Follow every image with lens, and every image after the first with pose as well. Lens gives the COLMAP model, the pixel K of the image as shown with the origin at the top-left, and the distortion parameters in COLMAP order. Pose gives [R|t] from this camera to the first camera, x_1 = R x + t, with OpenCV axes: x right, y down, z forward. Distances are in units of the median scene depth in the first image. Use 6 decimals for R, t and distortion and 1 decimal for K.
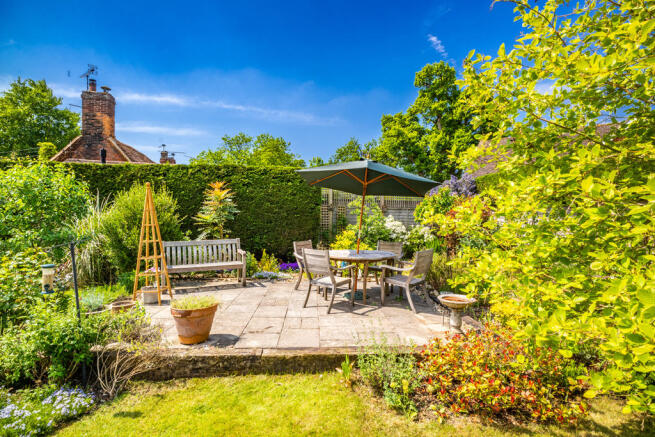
lens RADIAL K [[337.7, 0, 330.4], [0, 337.7, 221.9], [0, 0, 1]] dist [0.014924, -0.000113]
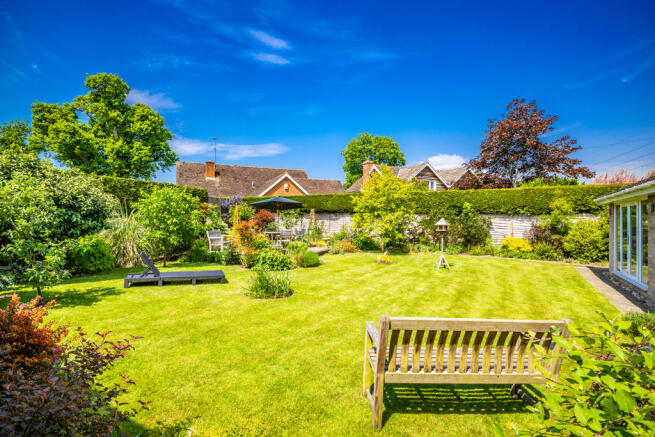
lens RADIAL K [[337.7, 0, 325.2], [0, 337.7, 217.0], [0, 0, 1]] dist [0.014924, -0.000113]
pose [[0.322317, -0.017643, 0.946467, -1.236146], [0.026520, 0.999602, 0.009602, -0.029615], [-0.946260, 0.022005, 0.322657, 0.071171]]
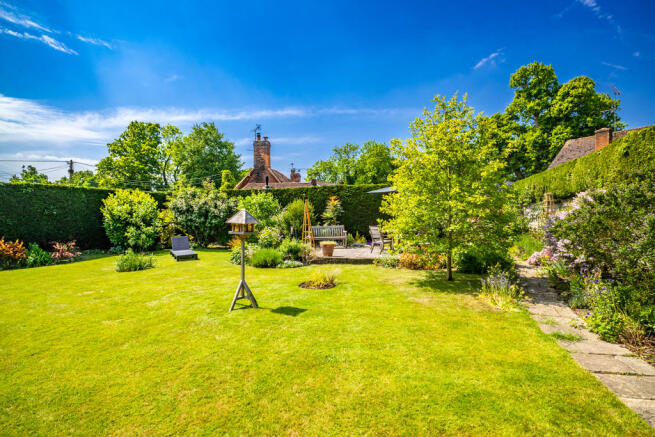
lens RADIAL K [[337.7, 0, 328.0], [0, 337.7, 221.3], [0, 0, 1]] dist [0.014924, -0.000113]
pose [[0.947287, -0.012826, -0.320129, 0.130653], [0.011662, 0.999917, -0.005553, 0.017818], [0.320174, 0.001527, 0.947358, -0.426465]]
